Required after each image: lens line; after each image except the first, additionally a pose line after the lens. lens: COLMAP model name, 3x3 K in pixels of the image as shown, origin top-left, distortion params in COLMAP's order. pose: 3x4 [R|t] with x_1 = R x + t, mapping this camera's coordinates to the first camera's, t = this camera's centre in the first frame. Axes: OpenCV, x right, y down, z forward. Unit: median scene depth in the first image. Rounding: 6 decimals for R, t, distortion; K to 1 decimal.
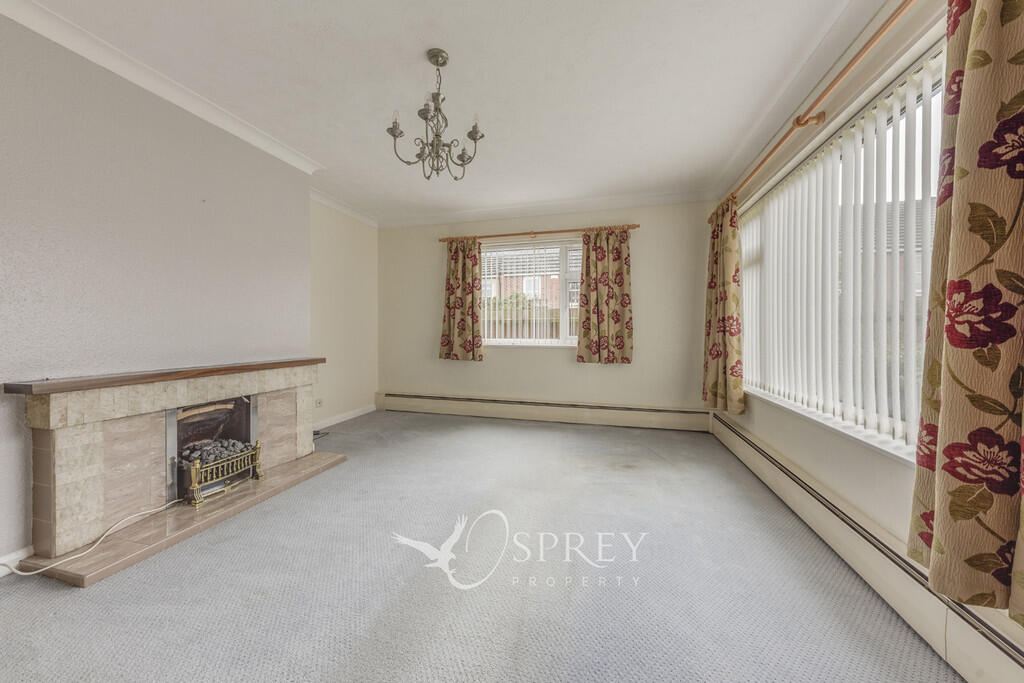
lens RADIAL K [[358.7, 0, 513.7], [0, 358.7, 335.9], [0, 0, 1]] dist [0.010443, -0.000687]
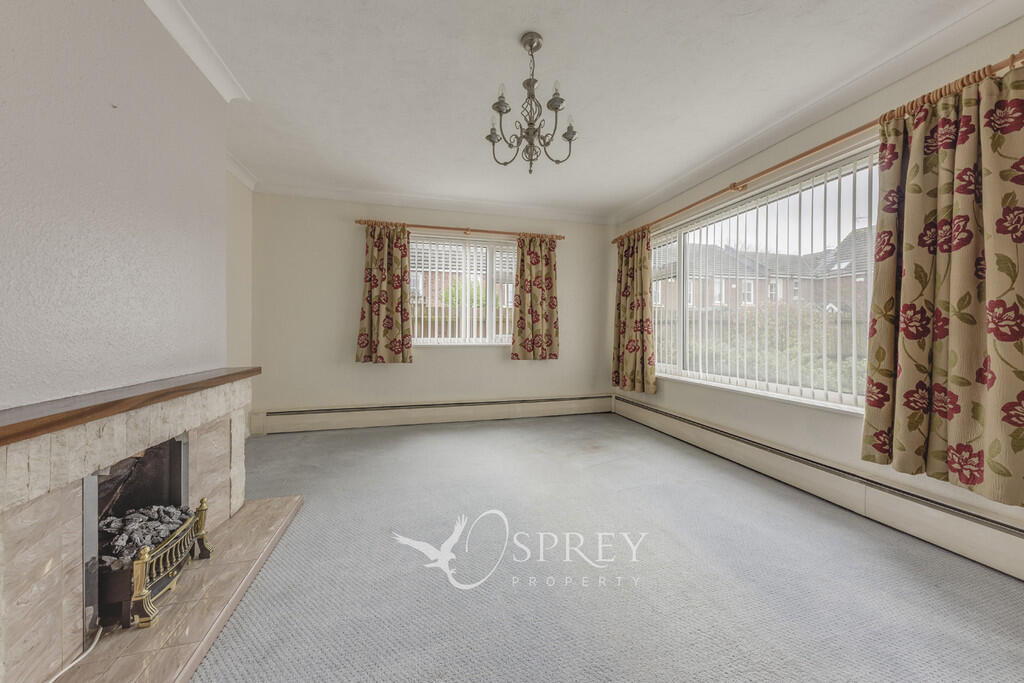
lens RADIAL K [[358.7, 0, 513.7], [0, 358.7, 334.3], [0, 0, 1]] dist [0.010443, -0.000687]
pose [[0.862044, -0.003787, 0.506820, -0.361137], [0.004436, 0.999990, -0.000074, -0.000851], [-0.506814, 0.002313, 0.862052, 0.102086]]
